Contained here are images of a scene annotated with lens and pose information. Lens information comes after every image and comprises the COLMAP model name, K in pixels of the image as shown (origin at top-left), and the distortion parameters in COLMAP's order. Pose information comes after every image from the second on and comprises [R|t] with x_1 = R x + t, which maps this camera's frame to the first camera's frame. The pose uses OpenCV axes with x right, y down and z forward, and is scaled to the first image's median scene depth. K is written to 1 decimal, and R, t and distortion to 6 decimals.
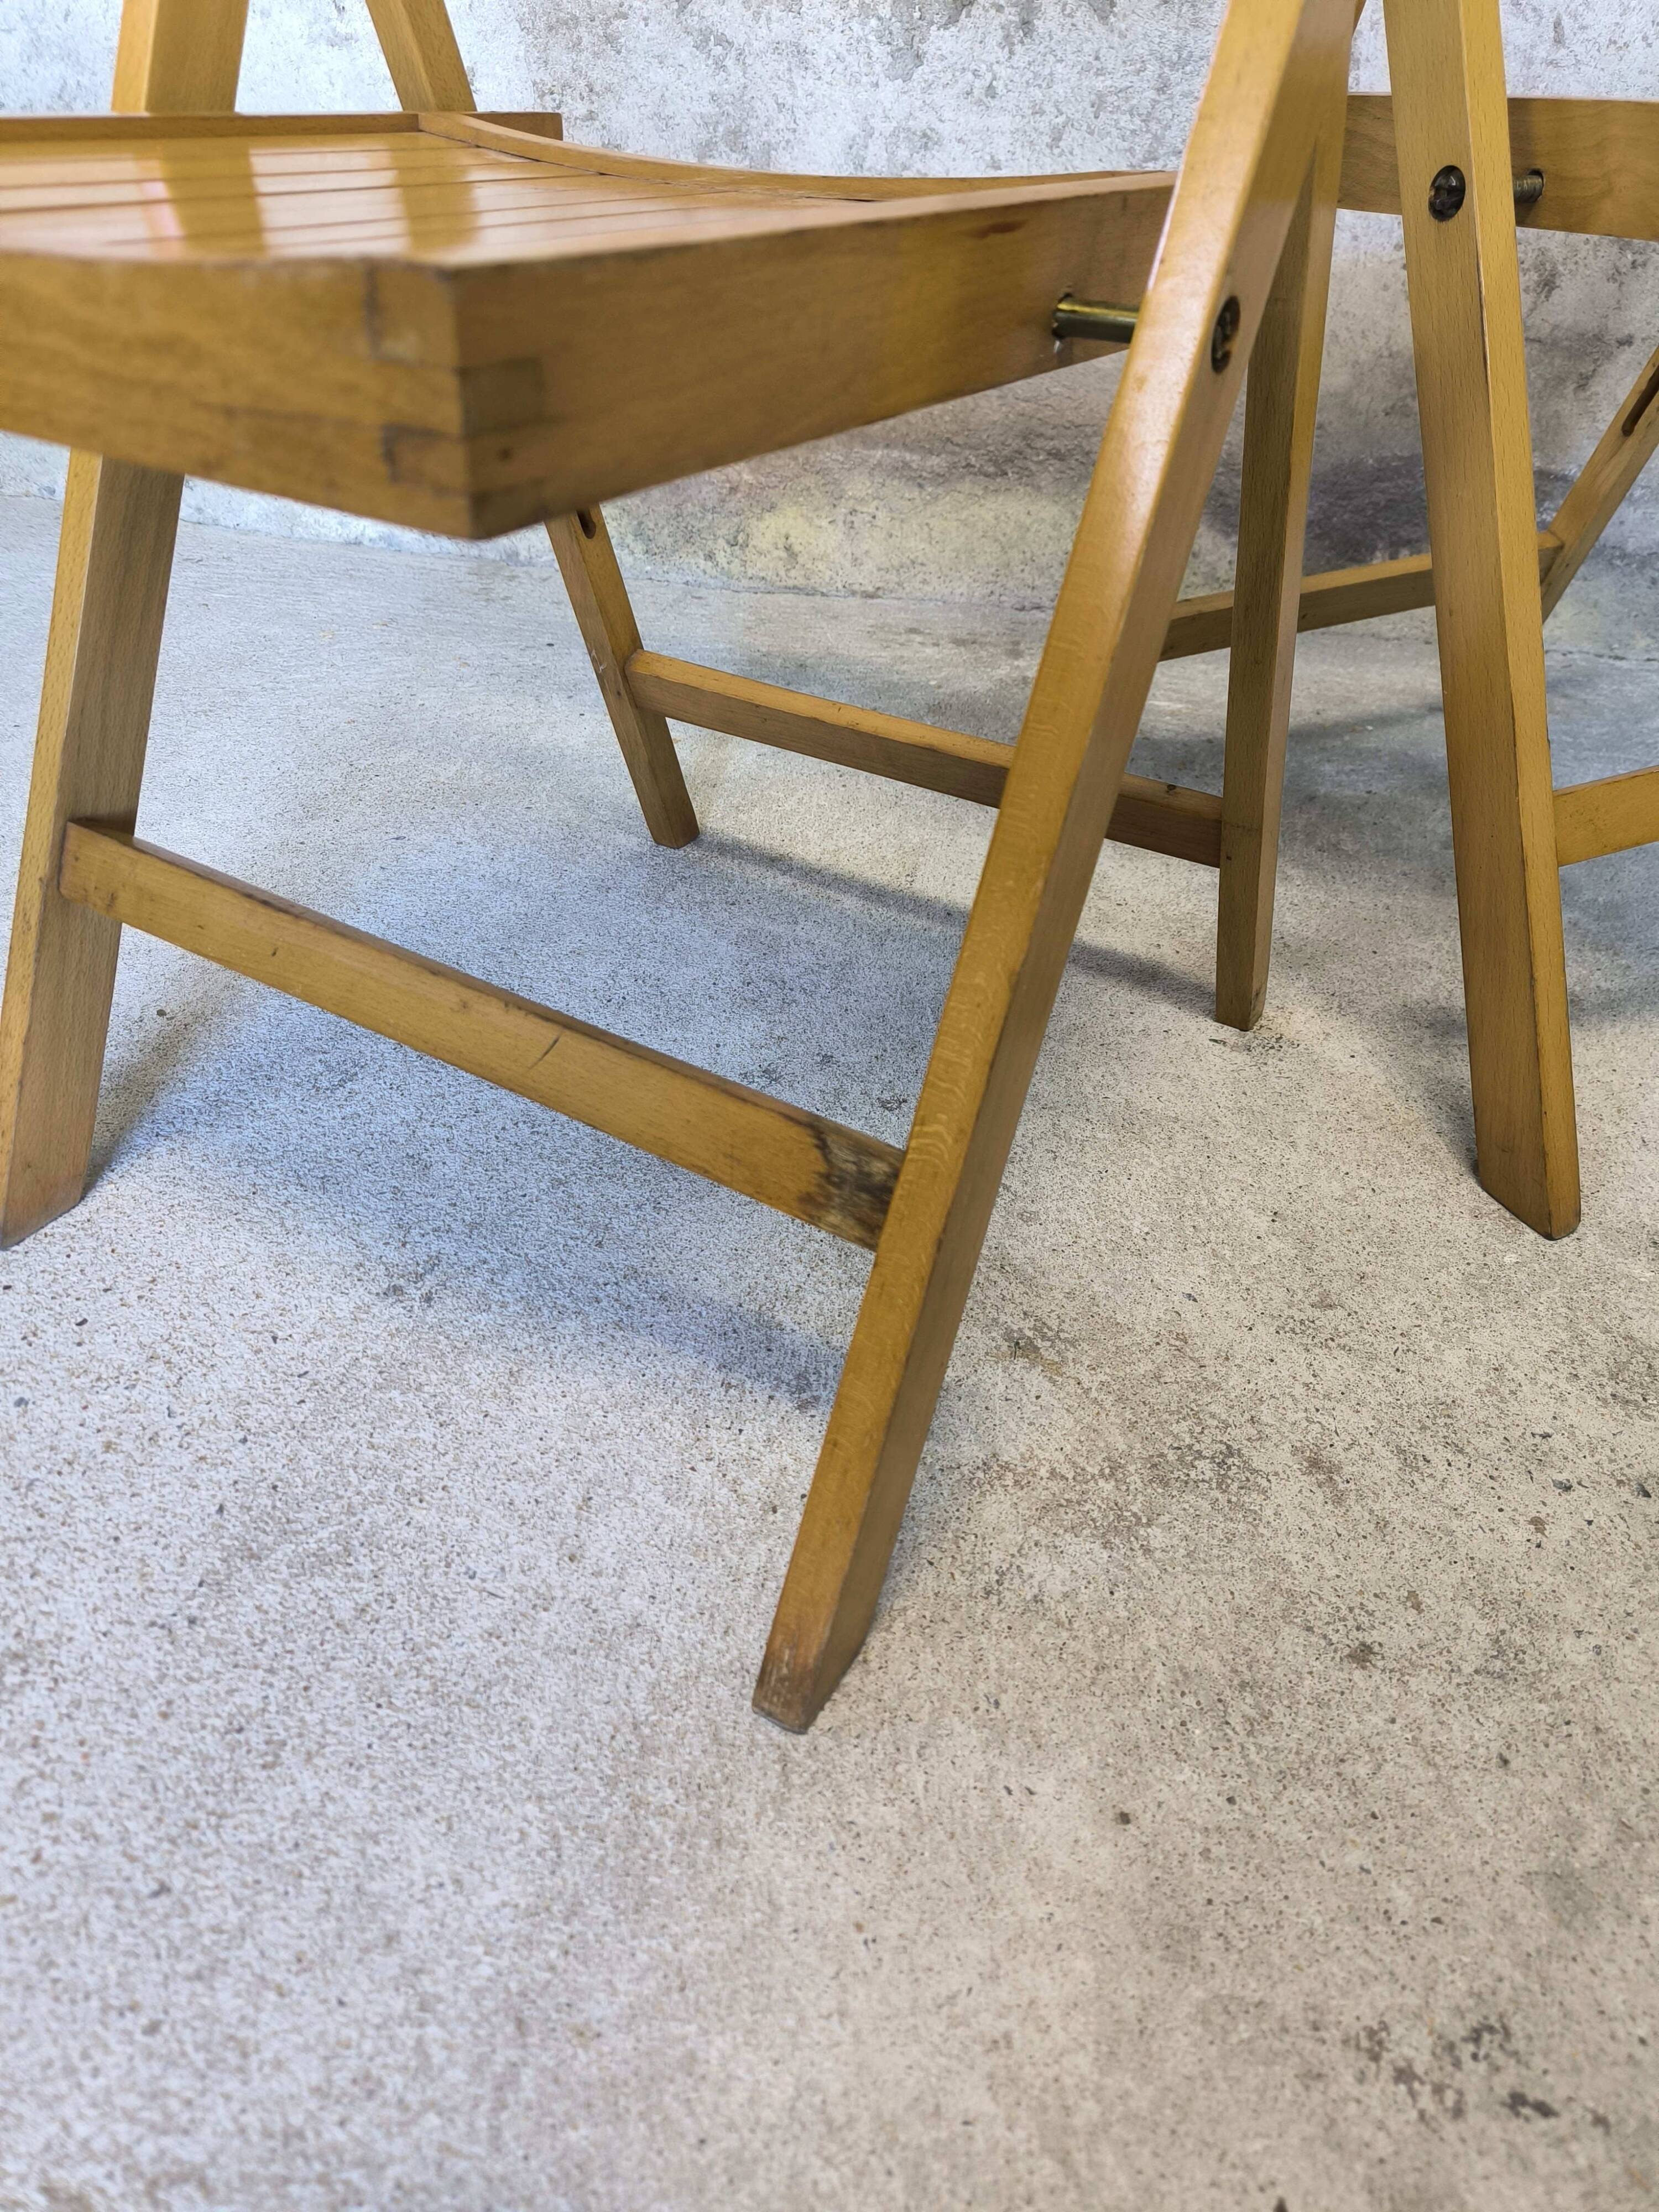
lens RADIAL K [[1558.5, 0, 809.1], [0, 1558.5, 1113.4], [0, 0, 1]] dist [0.038465, -0.034782]
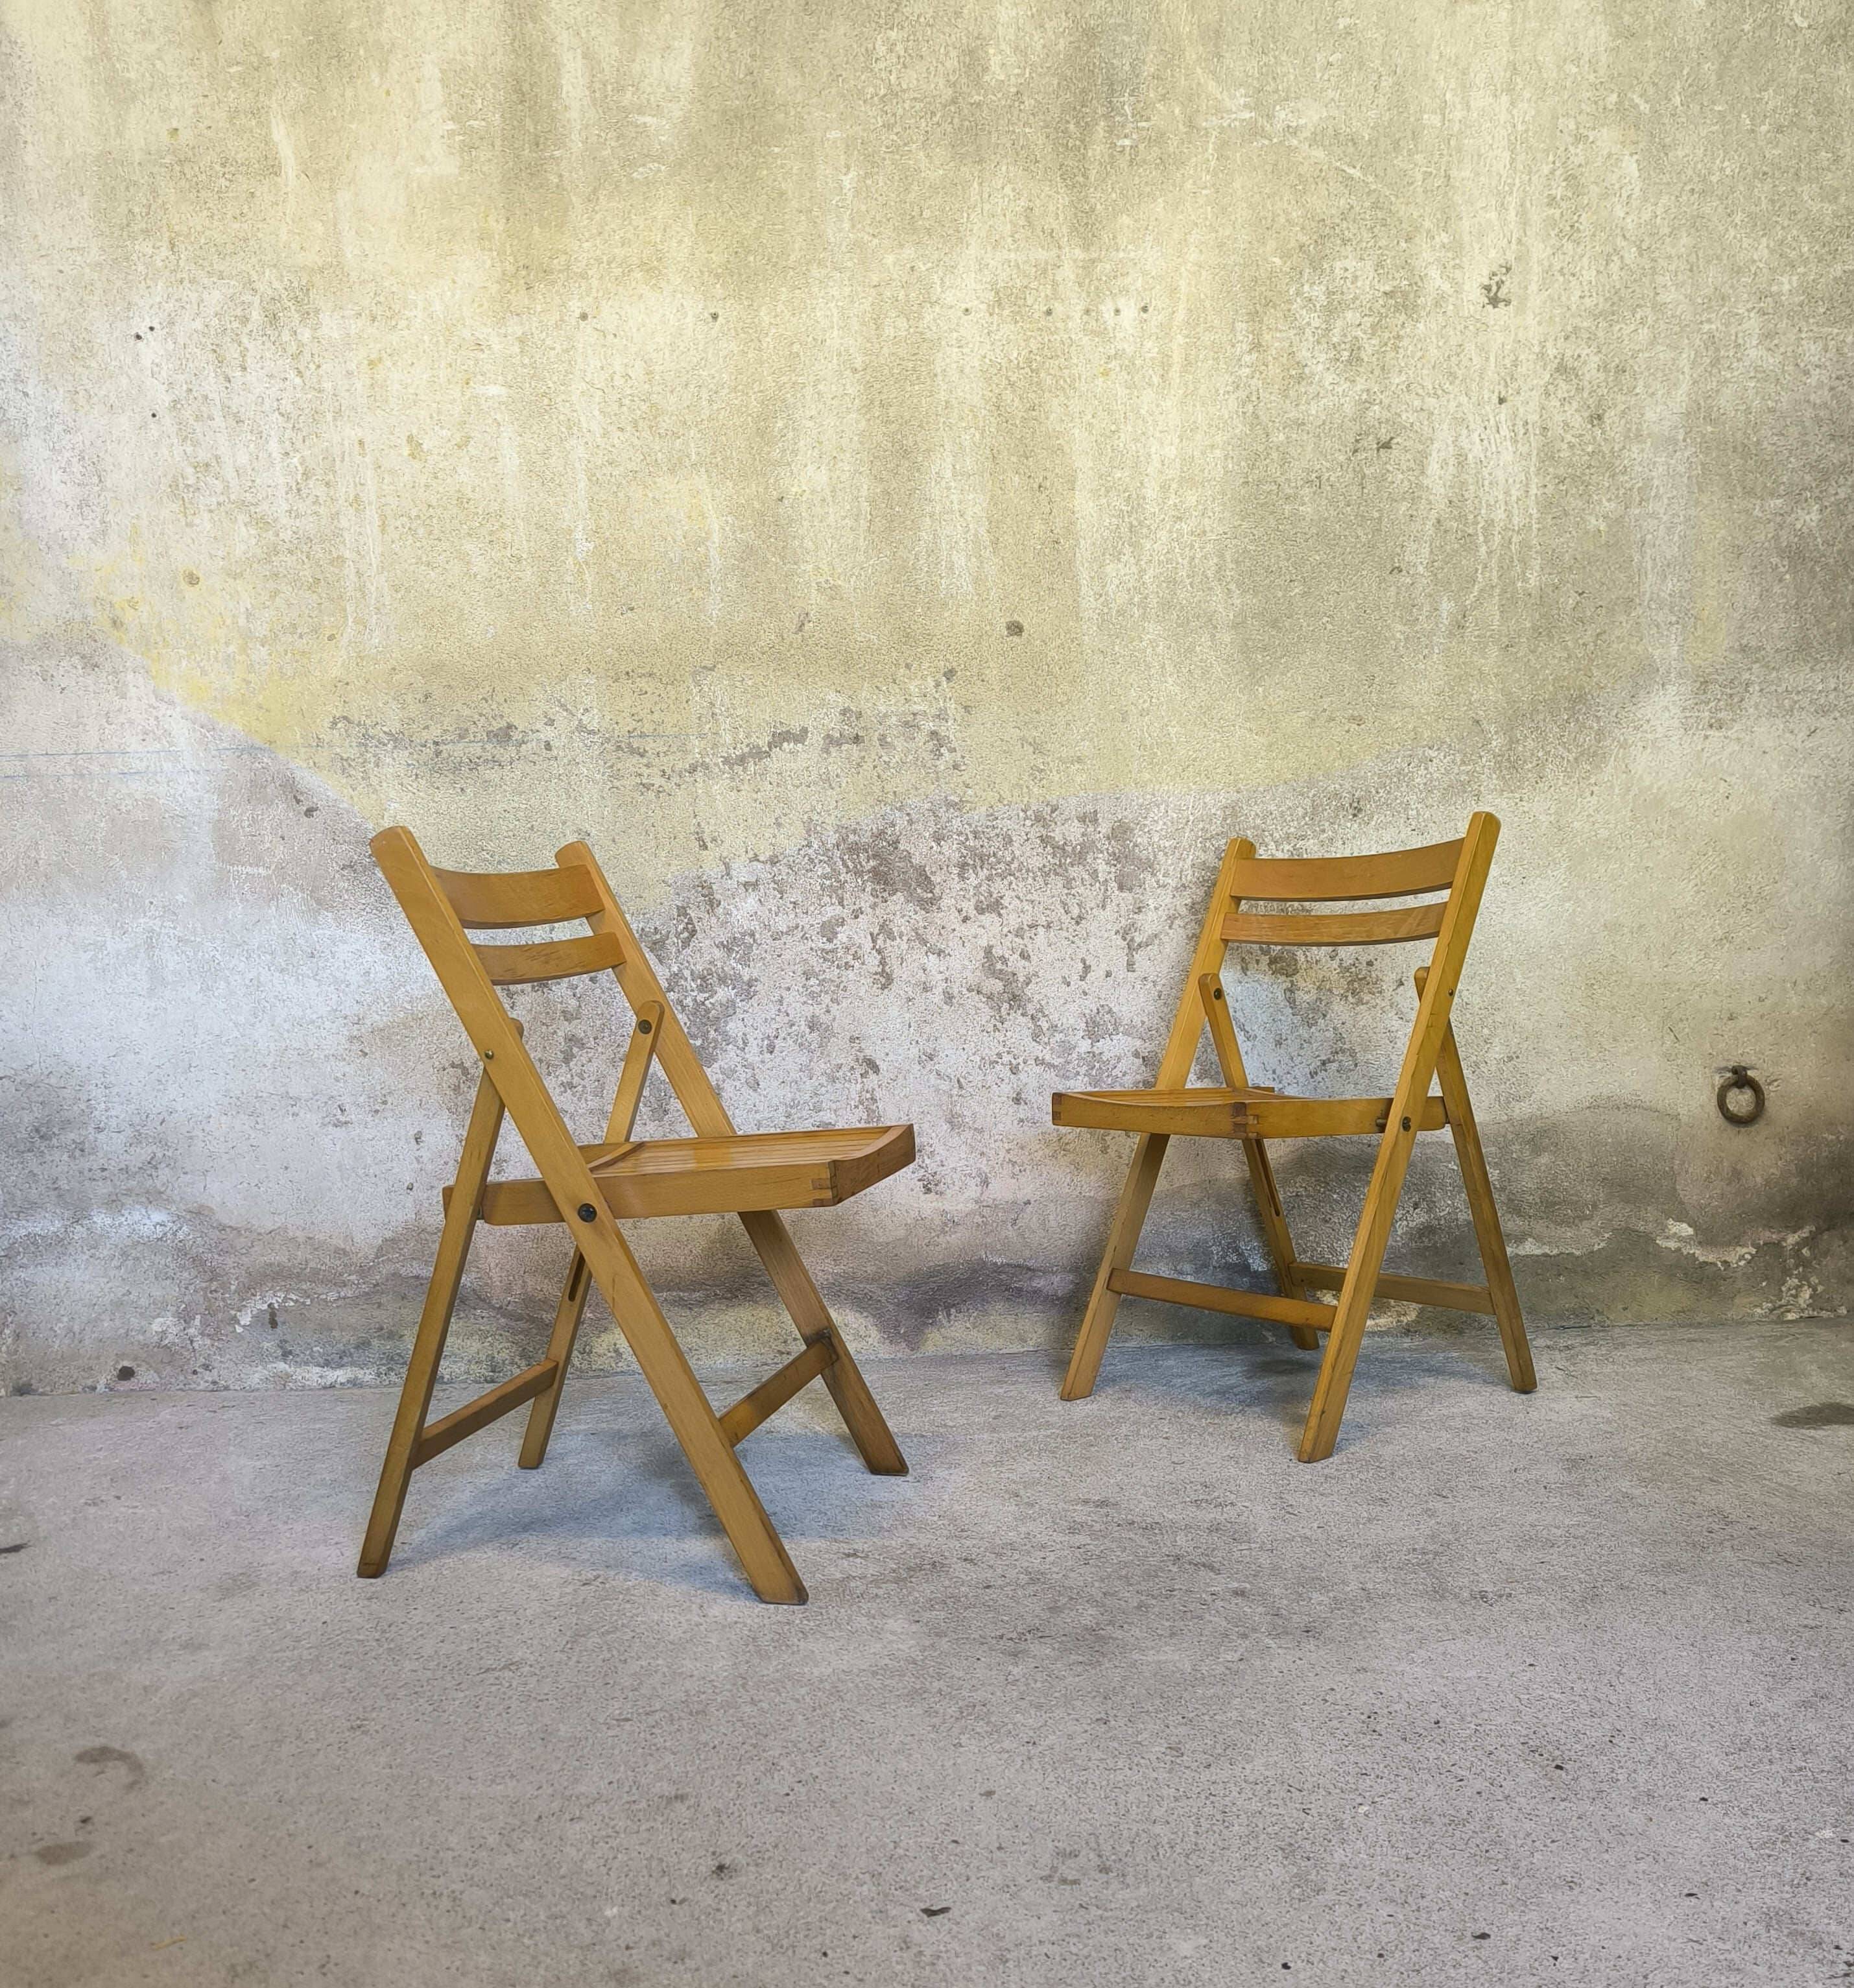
lens RADIAL K [[1868.1, 0, 942.9], [0, 1868.1, 1111.9], [0, 0, 1]] dist [0.055496, 0.000000]
pose [[0.949261, -0.070845, 0.306405, -0.545511], [0.221894, 0.841304, -0.492921, 0.979551], [-0.222859, 0.535900, 0.814337, -1.710712]]
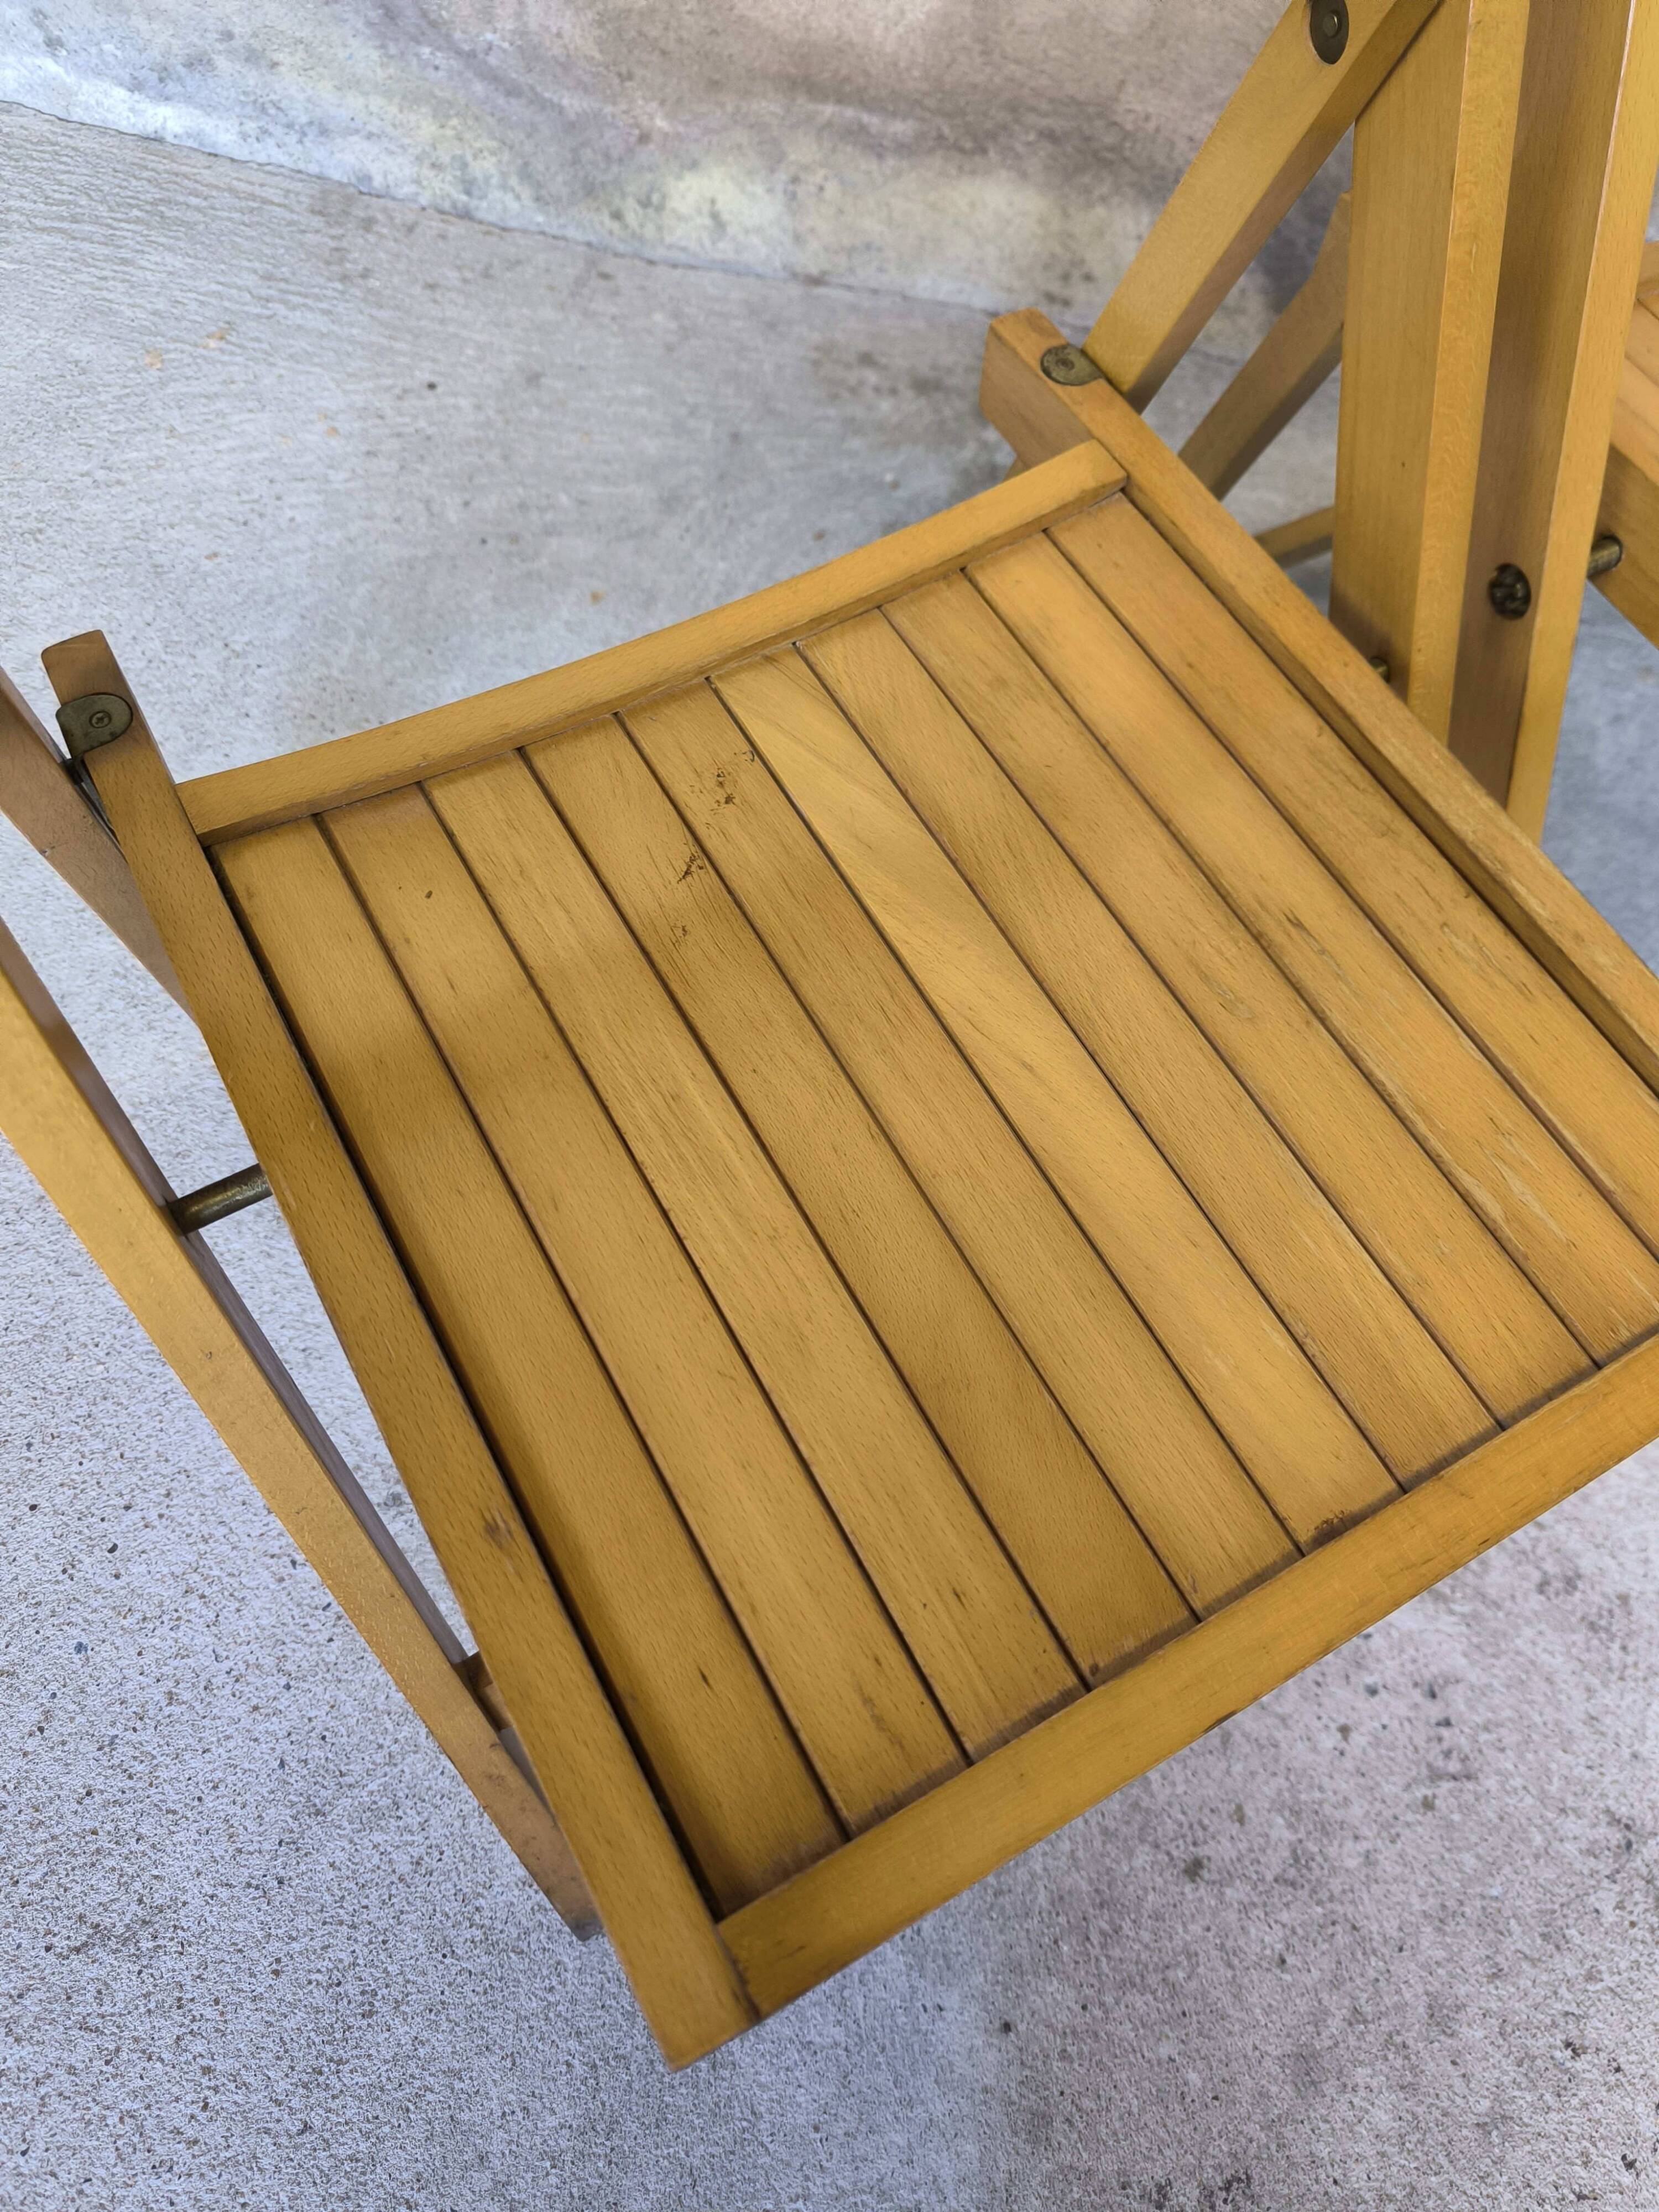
lens RADIAL K [[1558.5, 0, 851.4], [0, 1558.5, 1125.0], [0, 0, 1]] dist [0.038465, -0.034782]
pose [[0.996693, -0.011918, 0.080386, -0.026335], [-0.026747, 0.885964, 0.462983, -0.620307], [-0.076737, -0.463601, 0.882715, 0.109121]]
